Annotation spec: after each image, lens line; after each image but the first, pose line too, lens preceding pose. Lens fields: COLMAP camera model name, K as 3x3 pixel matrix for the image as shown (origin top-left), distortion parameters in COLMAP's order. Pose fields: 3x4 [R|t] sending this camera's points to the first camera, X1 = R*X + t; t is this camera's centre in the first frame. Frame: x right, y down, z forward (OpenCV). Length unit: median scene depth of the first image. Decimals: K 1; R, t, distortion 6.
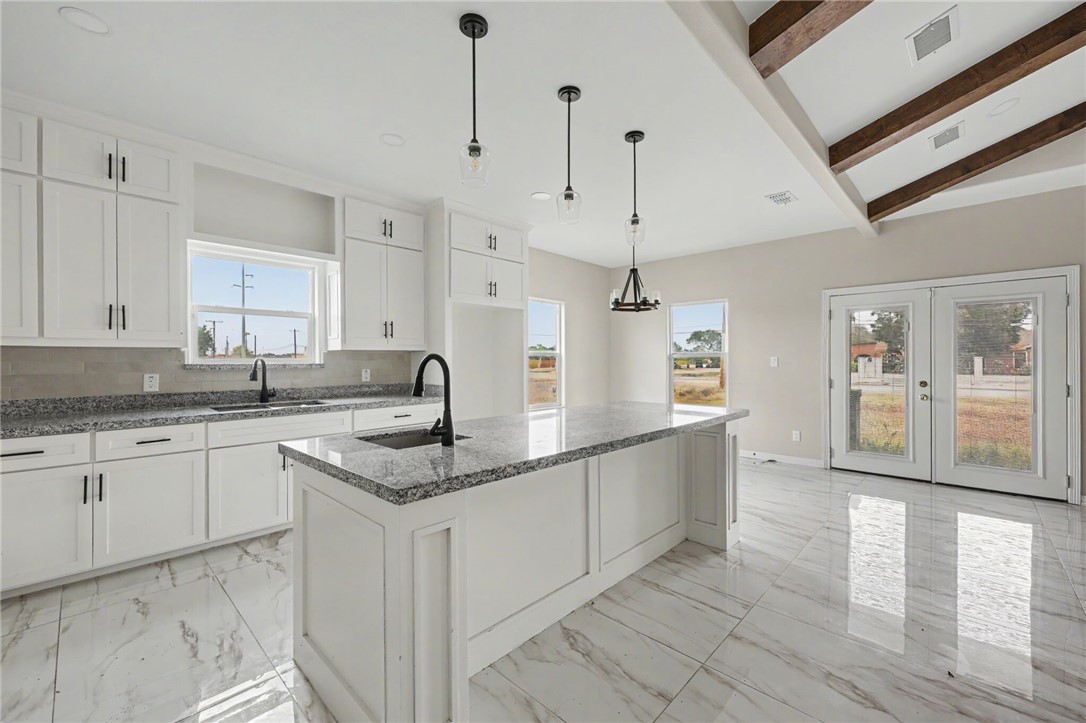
lens RADIAL K [[444.1, 0, 547.4], [0, 444.1, 361.3], [0, 0, 1]] dist [0.002880, 0.000291]
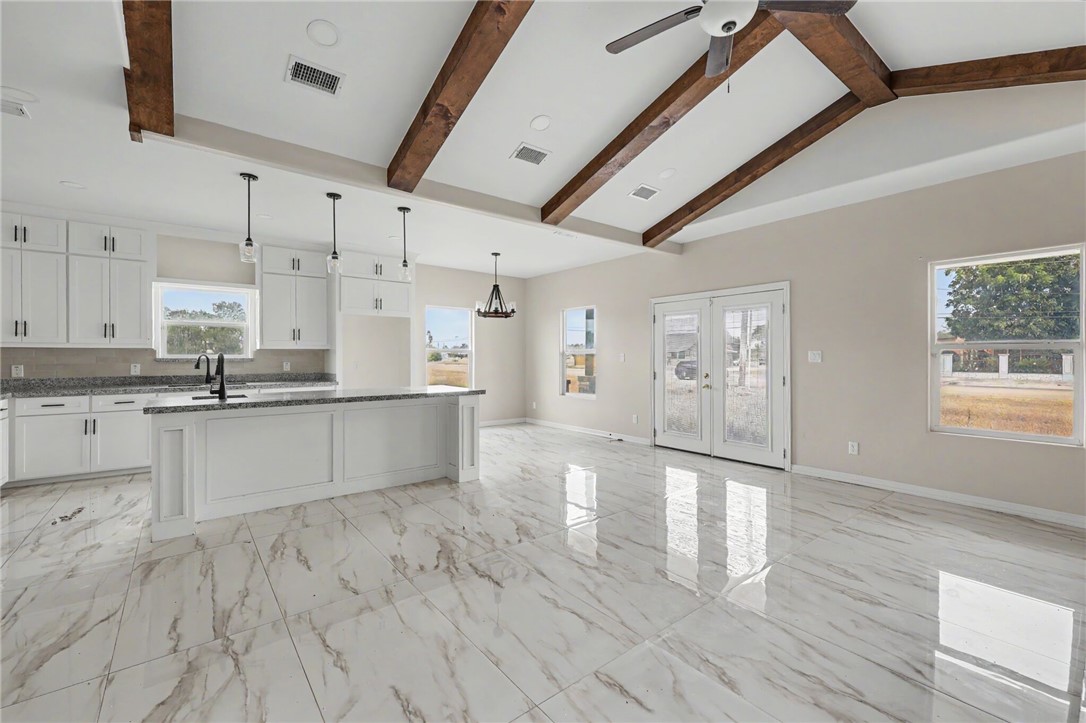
lens RADIAL K [[460.7, 0, 548.5], [0, 460.7, 357.0], [0, 0, 1]] dist [0.002021, 0.000366]
pose [[0.990137, 0.002134, -0.140085, 0.787127], [-0.002295, 0.999997, -0.000993, 0.000609], [0.140082, 0.001305, 0.990139, -0.430654]]
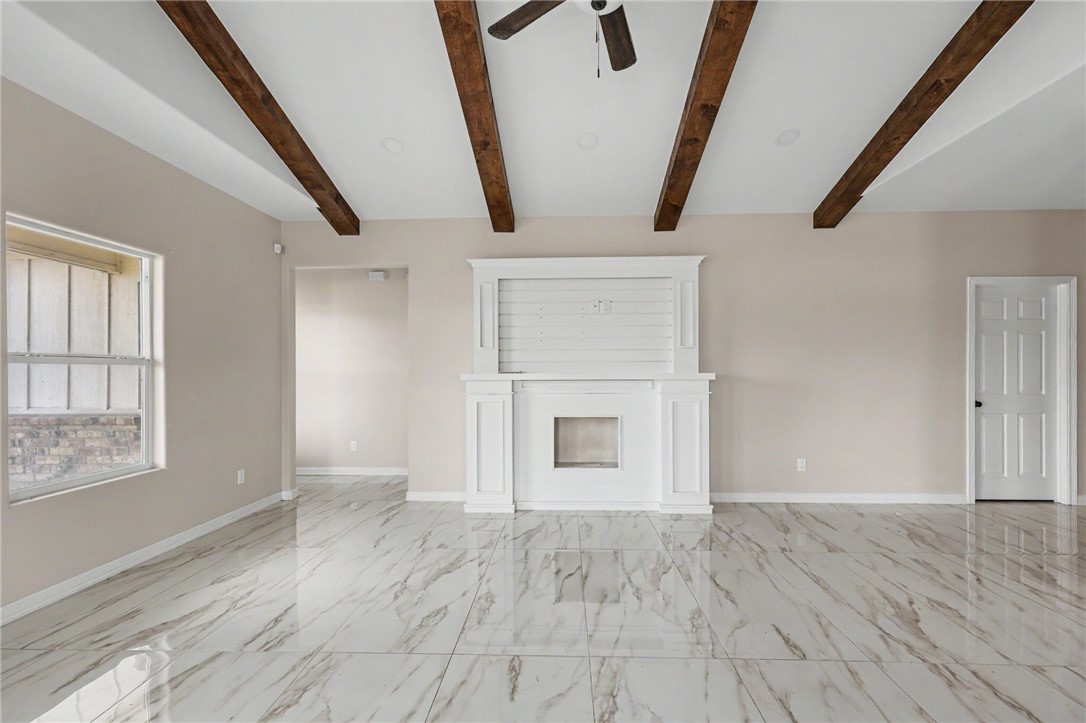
lens RADIAL K [[457.3, 0, 552.5], [0, 457.3, 372.4], [0, 0, 1]] dist [0.002335, 0.000699]
pose [[-0.663008, 0.001974, 0.748609, 0.541237], [0.008896, 0.999947, 0.005242, -0.004773], [-0.748559, 0.010136, -0.662991, 0.733977]]
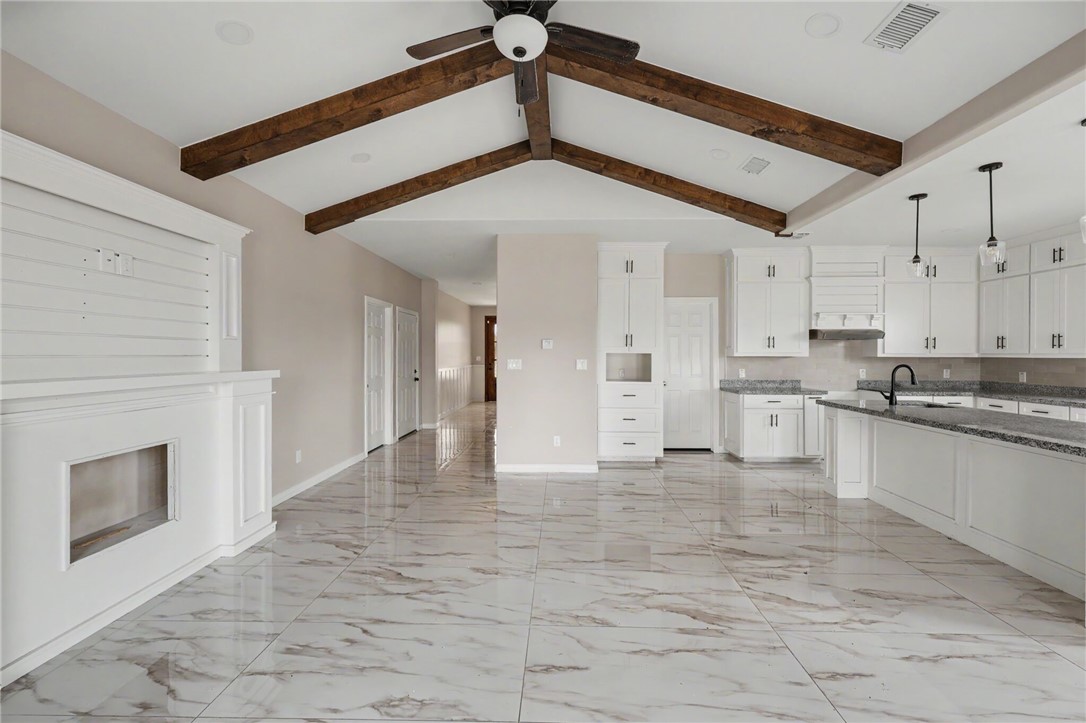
lens RADIAL K [[455.1, 0, 550.3], [0, 455.1, 355.2], [0, 0, 1]] dist [0.002666, -0.000058]
pose [[-0.744904, 0.000659, -0.667171, 1.378660], [-0.005112, 0.999965, 0.006695, -0.037011], [0.667152, 0.008398, -0.744874, 0.827062]]
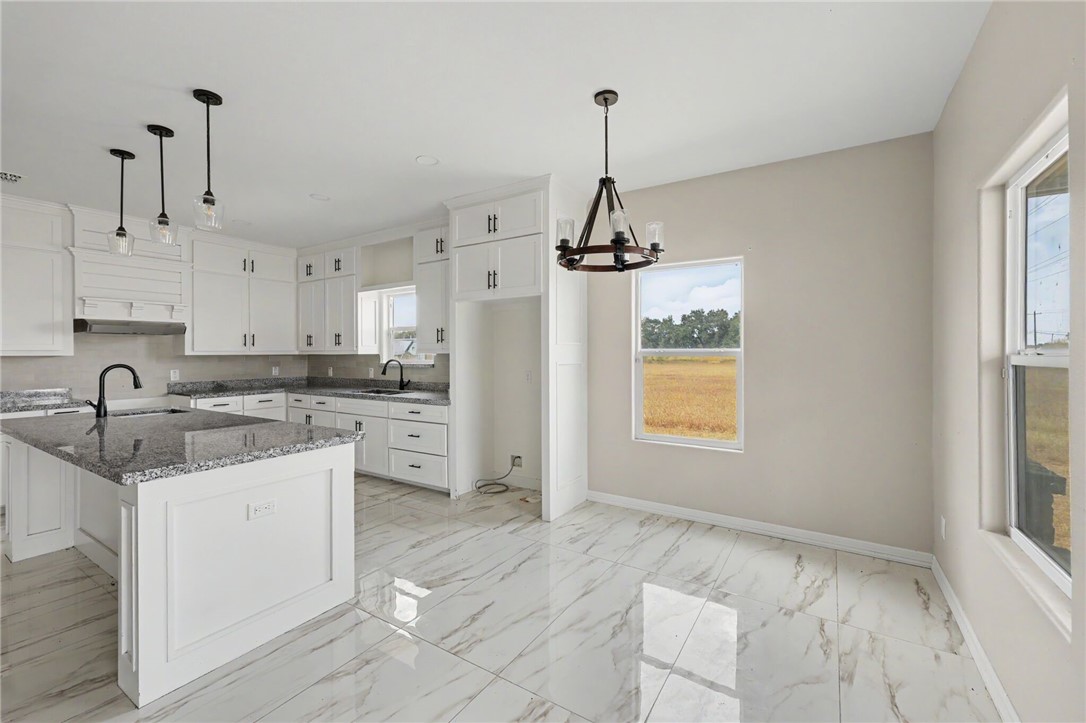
lens RADIAL K [[450.4, 0, 547.2], [0, 450.4, 354.9], [0, 0, 1]] dist [0.001578, 0.000420]
pose [[0.192679, 0.005330, -0.981247, 0.973252], [0.000090, 0.999985, 0.005450, -0.033960], [0.981262, -0.001138, 0.192676, 1.253986]]
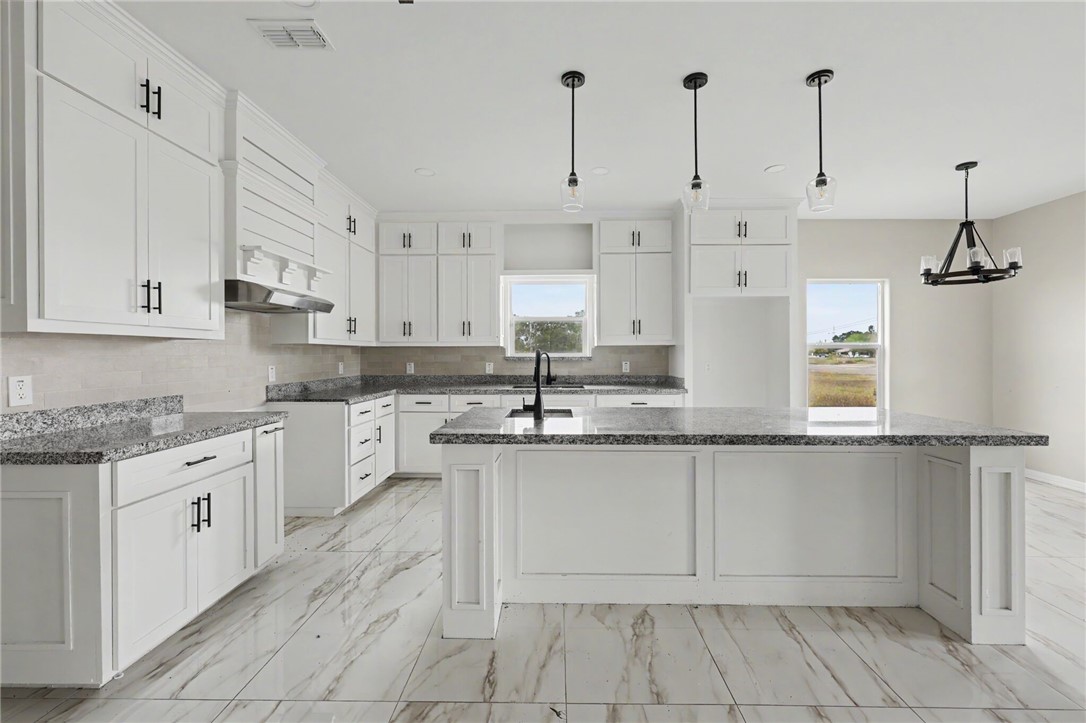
lens RADIAL K [[446.4, 0, 548.4], [0, 446.4, 354.7], [0, 0, 1]] dist [0.001897, 0.000292]
pose [[0.672394, 0.001259, -0.740193, 0.403885], [-0.001973, 0.999998, -0.000092, -0.000612], [0.740191, 0.001522, 0.672395, 0.076316]]
